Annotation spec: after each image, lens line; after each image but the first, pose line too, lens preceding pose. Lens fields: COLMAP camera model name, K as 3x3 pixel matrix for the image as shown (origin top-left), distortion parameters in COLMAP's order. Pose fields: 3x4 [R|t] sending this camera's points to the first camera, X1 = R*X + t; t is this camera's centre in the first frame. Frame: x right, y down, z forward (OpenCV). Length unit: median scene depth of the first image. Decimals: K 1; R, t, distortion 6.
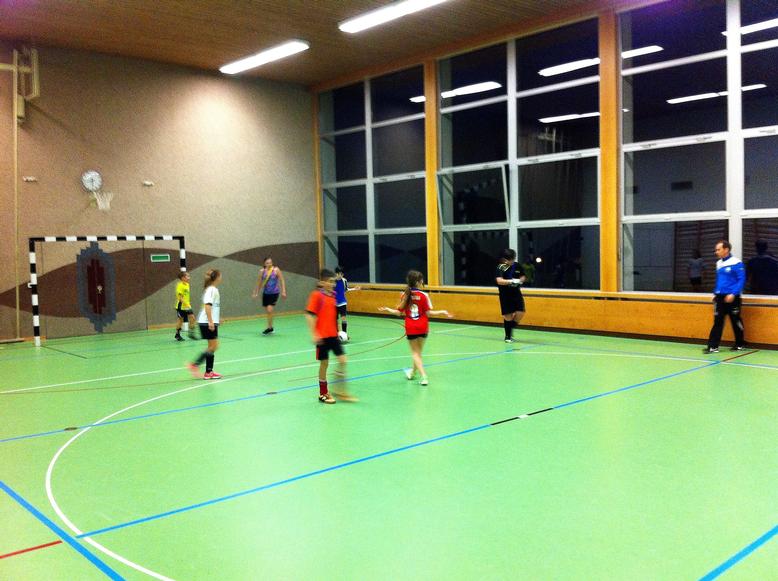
lens RADIAL K [[799.3, 0, 376.0], [0, 799.3, 293.9], [0, 0, 1]] dist [0.111204, -0.419414]
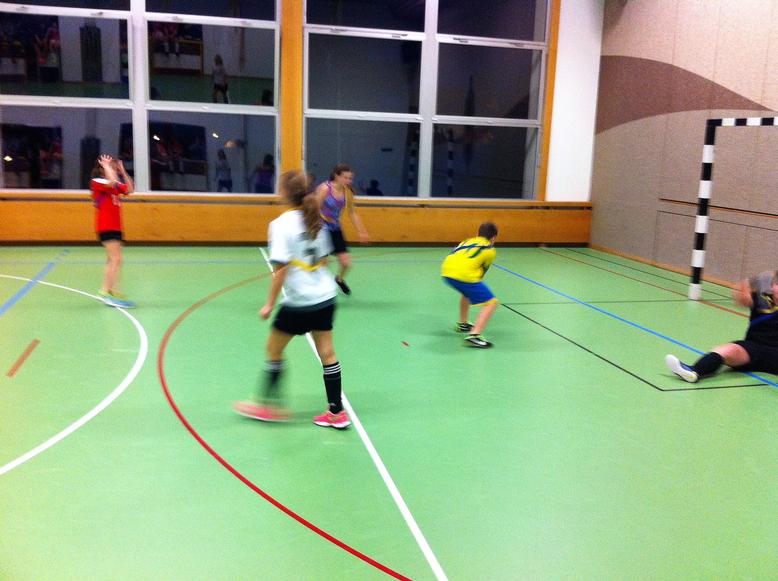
lens RADIAL K [[781.6, 0, 399.7], [0, 781.6, 293.2], [0, 0, 1]] dist [0.082644, -0.380102]
pose [[0.432068, -0.131129, 0.892257, -0.560562], [0.003075, 0.989581, 0.143943, -0.026146], [-0.901836, -0.059449, 0.427969, 0.681766]]
